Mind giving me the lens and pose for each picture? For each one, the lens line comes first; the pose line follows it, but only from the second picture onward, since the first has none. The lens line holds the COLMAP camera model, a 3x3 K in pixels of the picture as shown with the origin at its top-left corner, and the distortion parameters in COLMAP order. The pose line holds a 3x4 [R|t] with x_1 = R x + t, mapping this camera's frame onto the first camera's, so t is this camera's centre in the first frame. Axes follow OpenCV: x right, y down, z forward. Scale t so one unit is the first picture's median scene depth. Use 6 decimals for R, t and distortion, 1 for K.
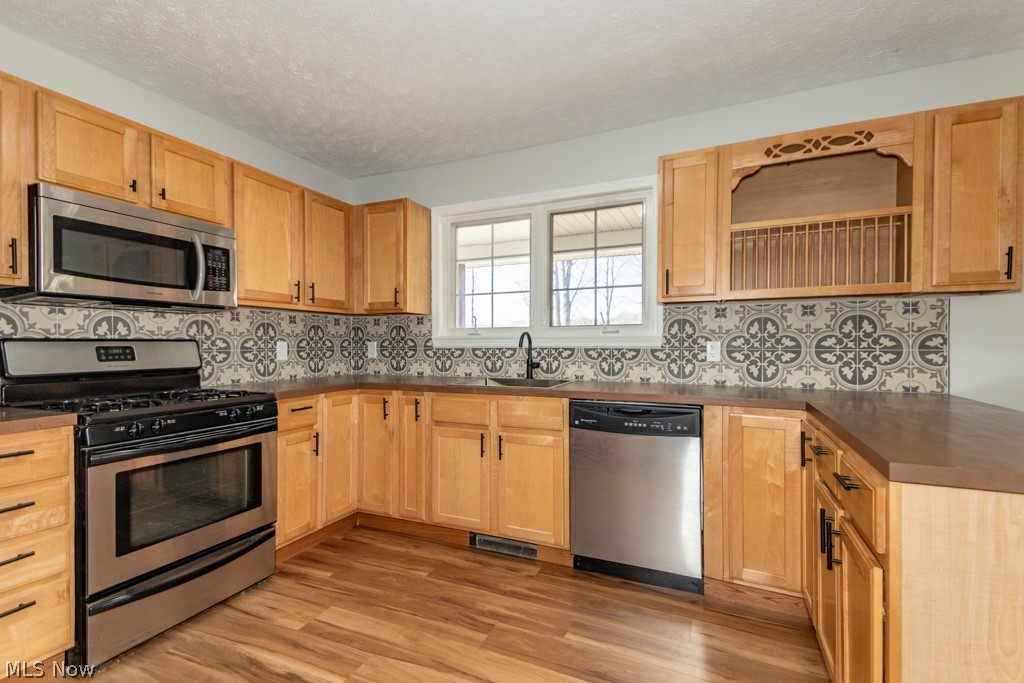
lens RADIAL K [[480.5, 0, 522.3], [0, 480.5, 357.3], [0, 0, 1]] dist [0.078729, -0.034802]
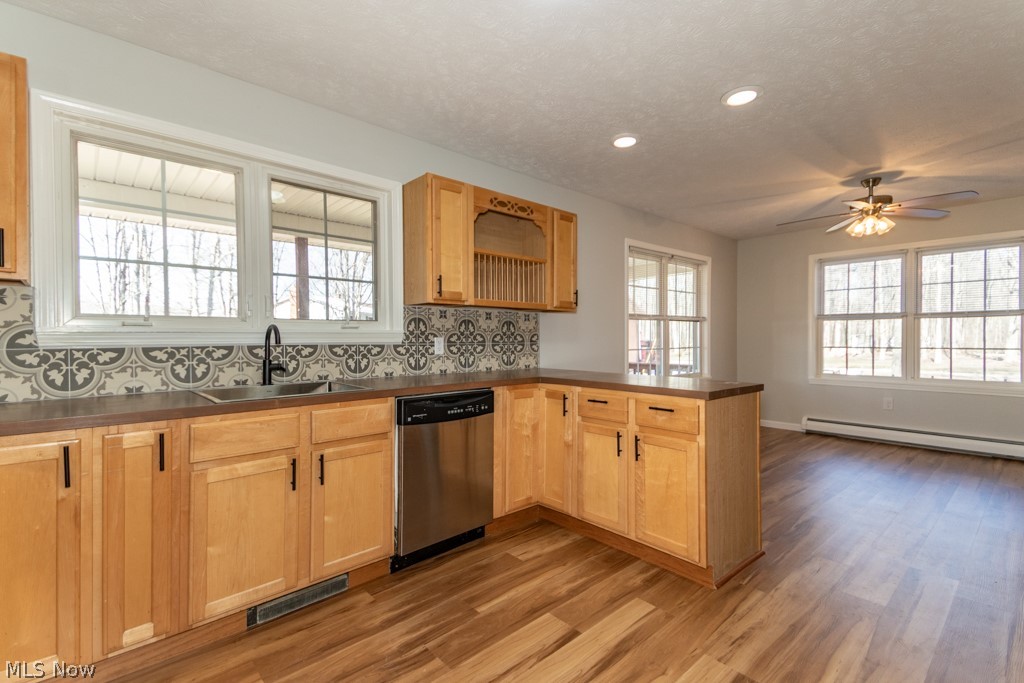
lens RADIAL K [[479.4, 0, 507.5], [0, 479.4, 350.2], [0, 0, 1]] dist [0.081348, -0.033911]
pose [[0.384043, -0.022677, 0.923037, -0.640878], [0.031452, 0.999439, 0.011468, -0.009712], [-0.922779, 0.024627, 0.384541, 0.384367]]
